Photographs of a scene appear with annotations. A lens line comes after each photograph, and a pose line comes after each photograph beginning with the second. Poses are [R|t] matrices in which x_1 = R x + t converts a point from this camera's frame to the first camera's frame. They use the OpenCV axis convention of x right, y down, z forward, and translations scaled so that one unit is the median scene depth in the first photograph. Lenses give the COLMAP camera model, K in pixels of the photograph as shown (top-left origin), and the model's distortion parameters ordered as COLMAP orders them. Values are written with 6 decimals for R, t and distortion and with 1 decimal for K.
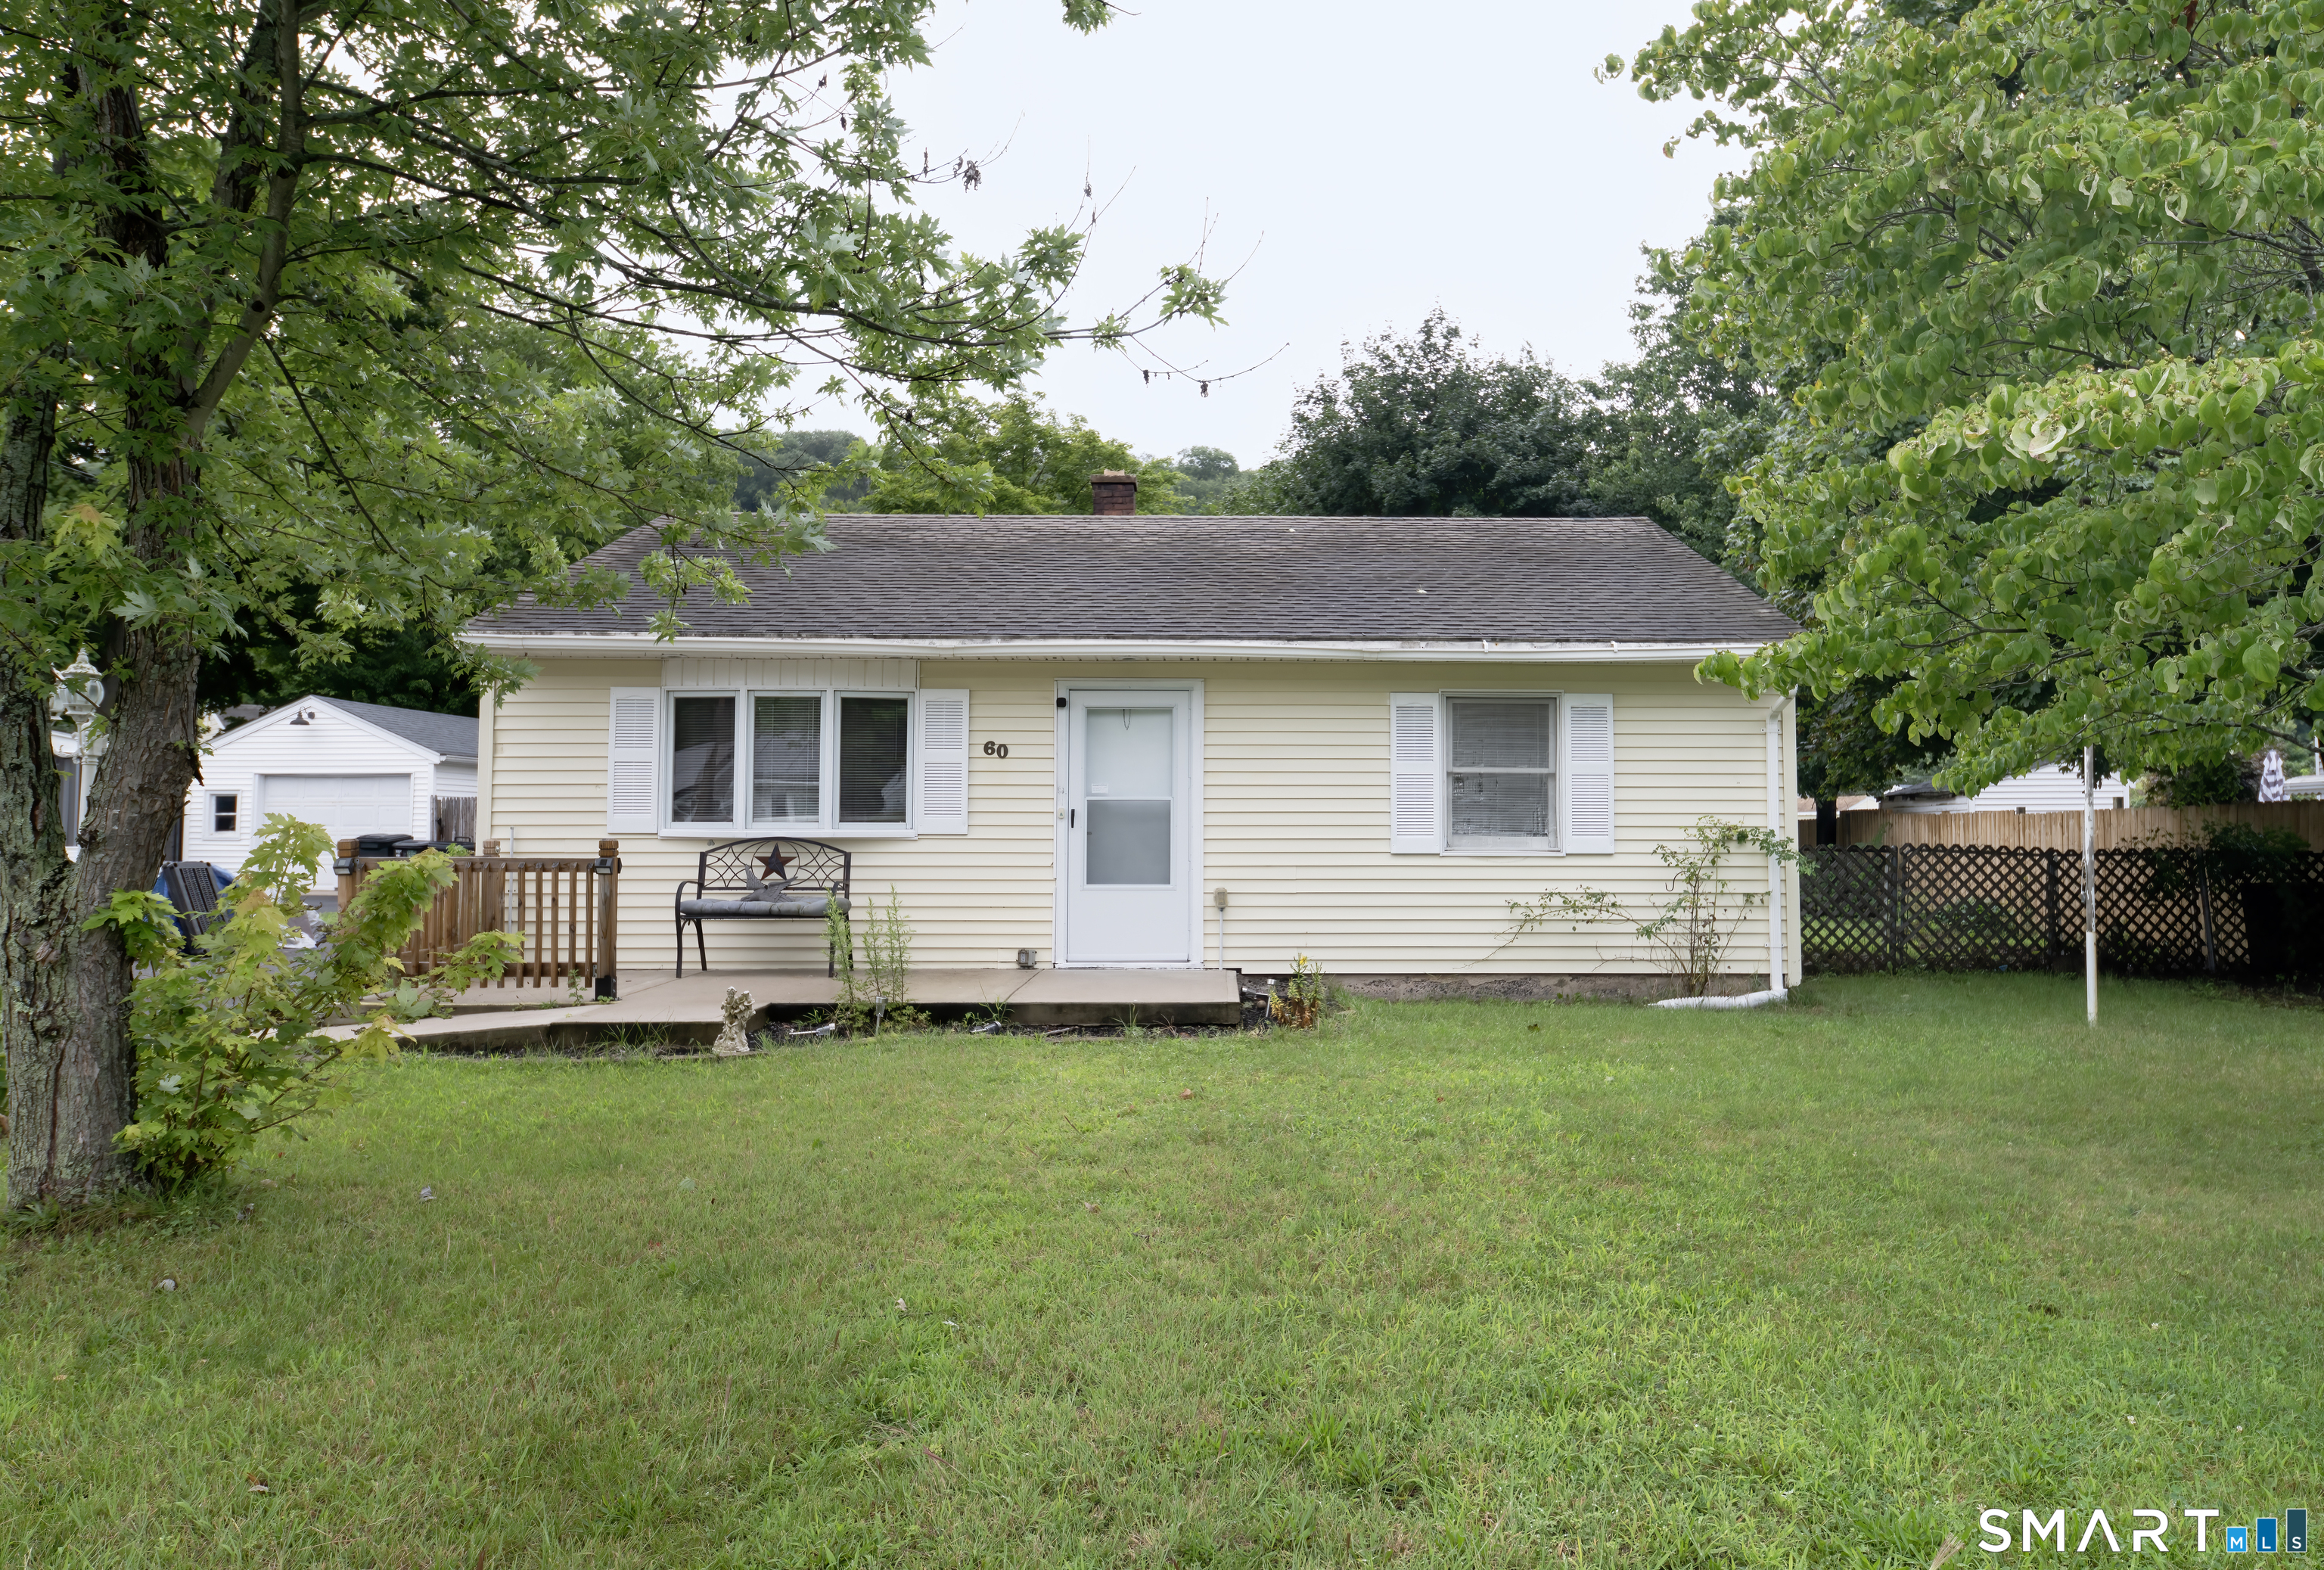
lens RADIAL K [[1511.1, 0, 1161.2], [0, 1511.1, 777.3], [0, 0, 1]] dist [0.008047, 0.000339]
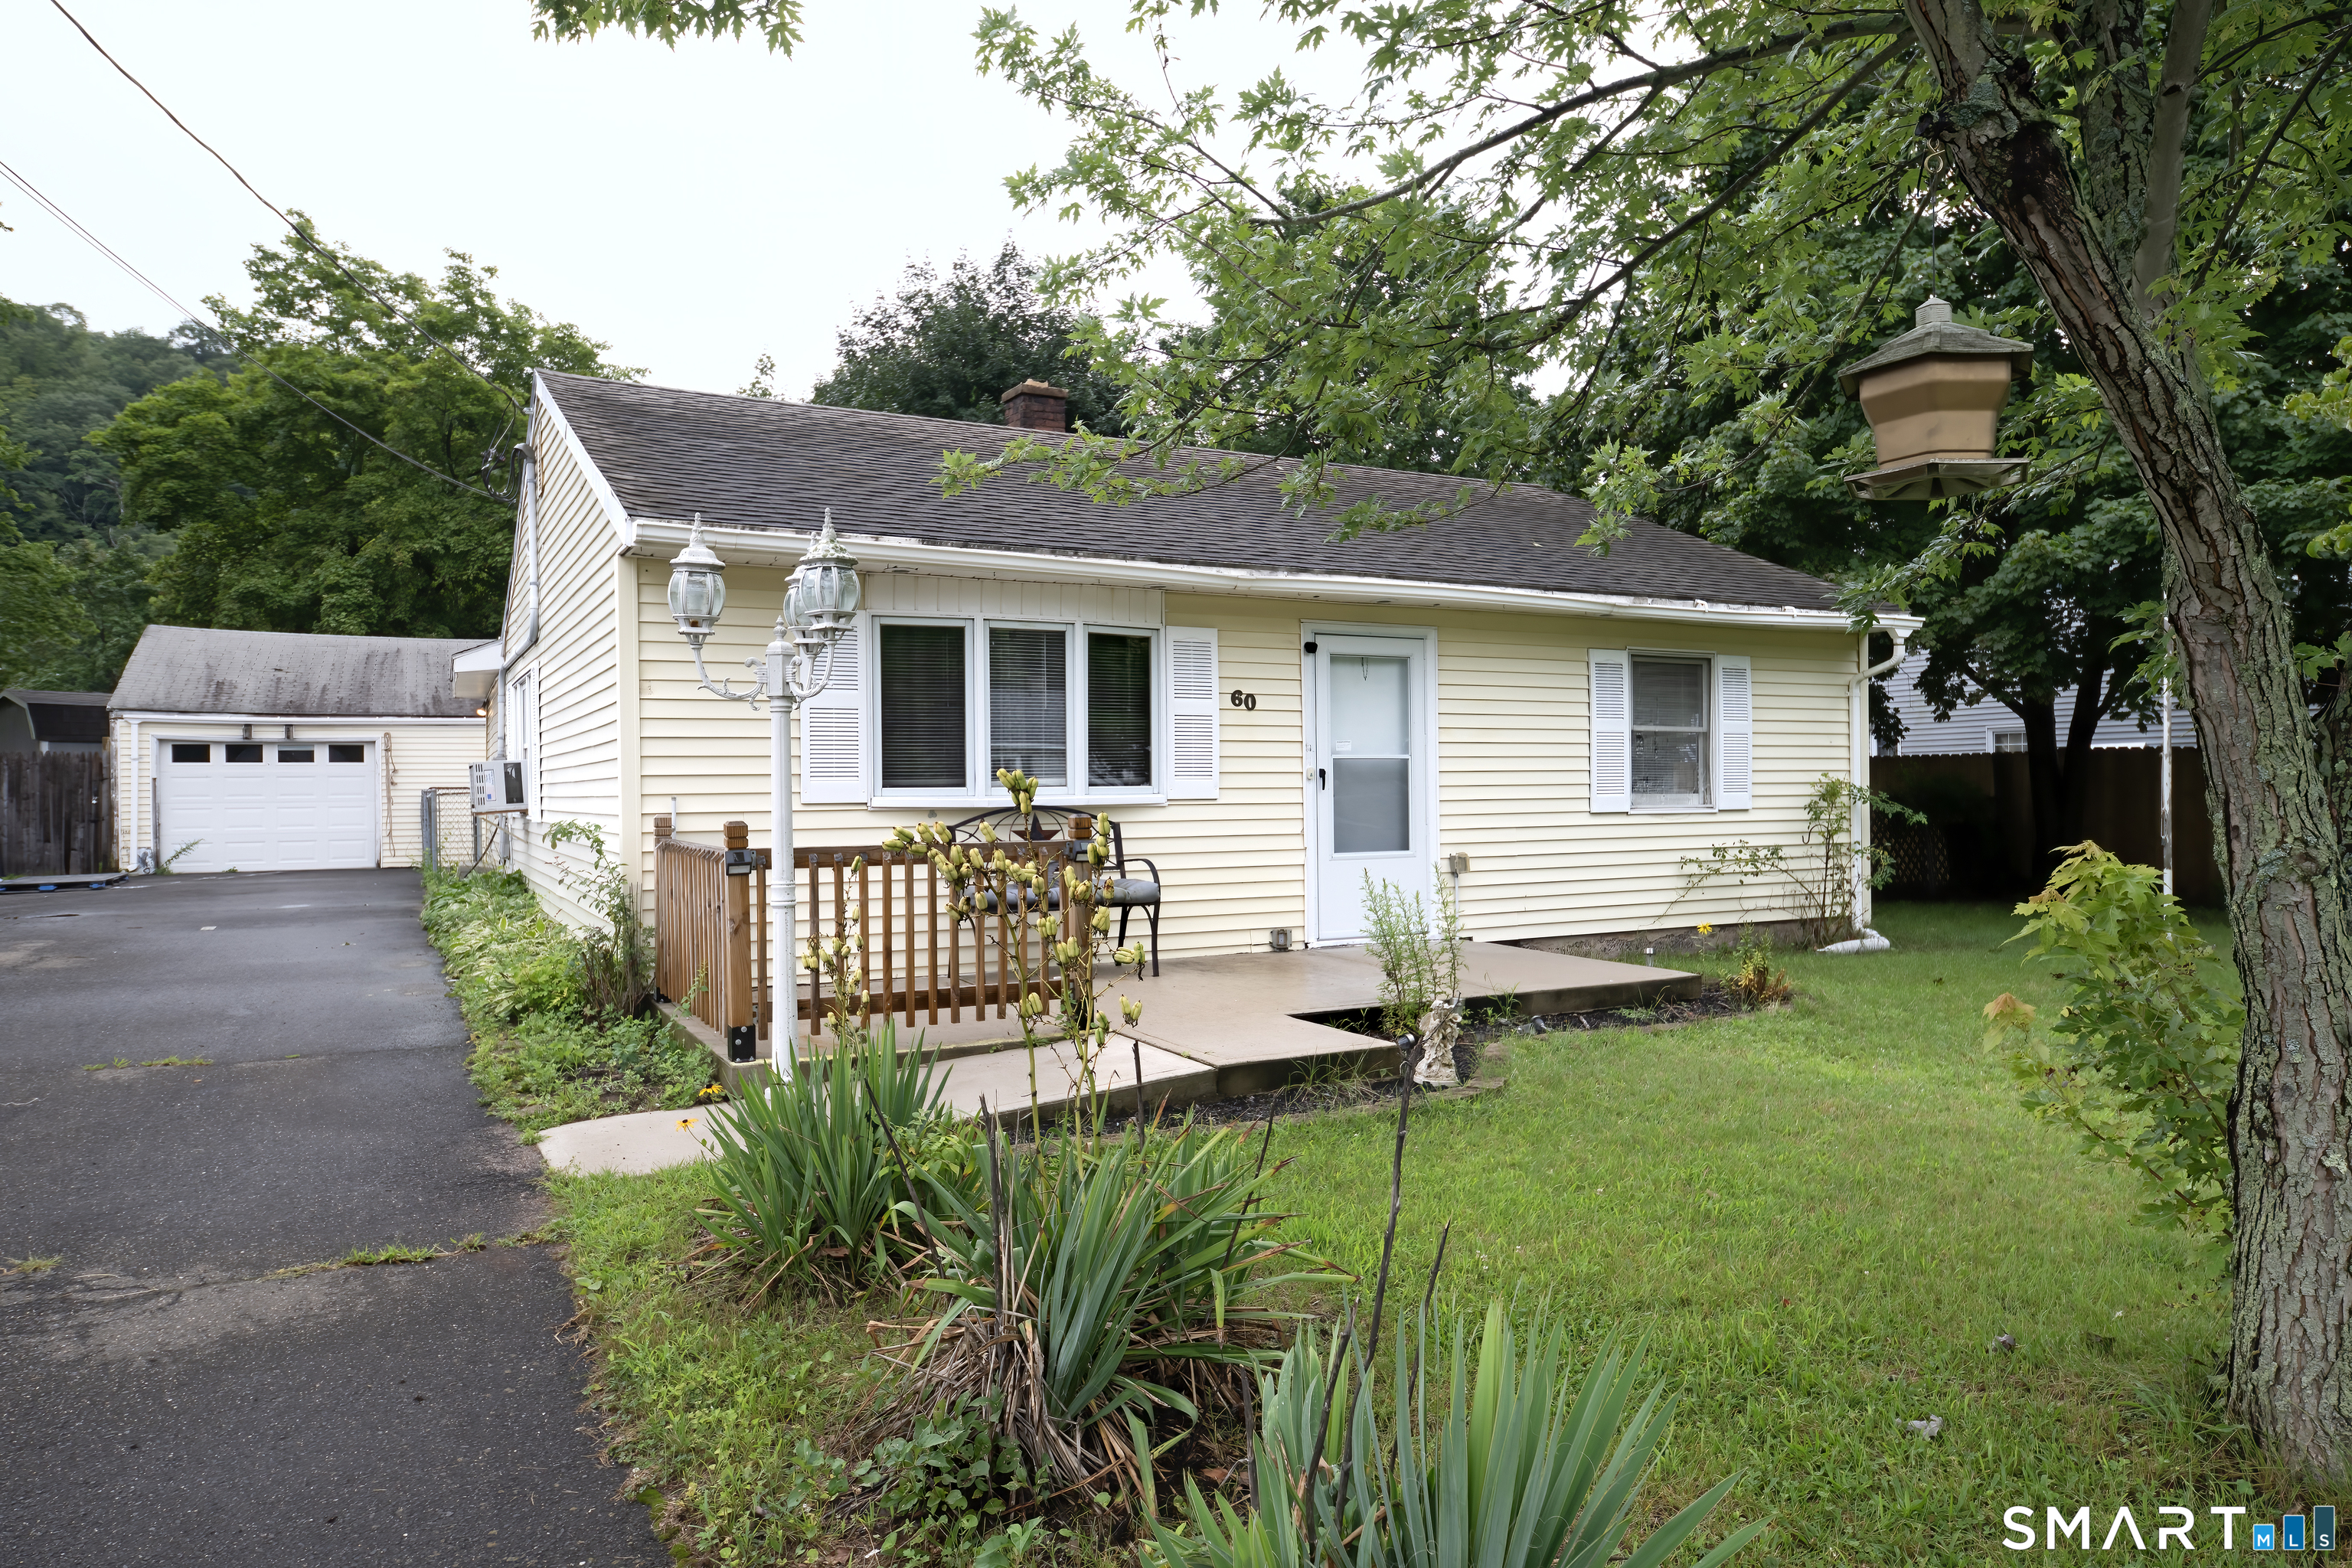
lens RADIAL K [[1495.4, 0, 1176.3], [0, 1495.4, 795.3], [0, 0, 1]] dist [0.010007, 0.002329]
pose [[0.888005, -0.012183, 0.459673, -0.537404], [-0.009046, 0.998993, 0.043953, -0.001208], [-0.459745, -0.043189, 0.887000, 0.260881]]
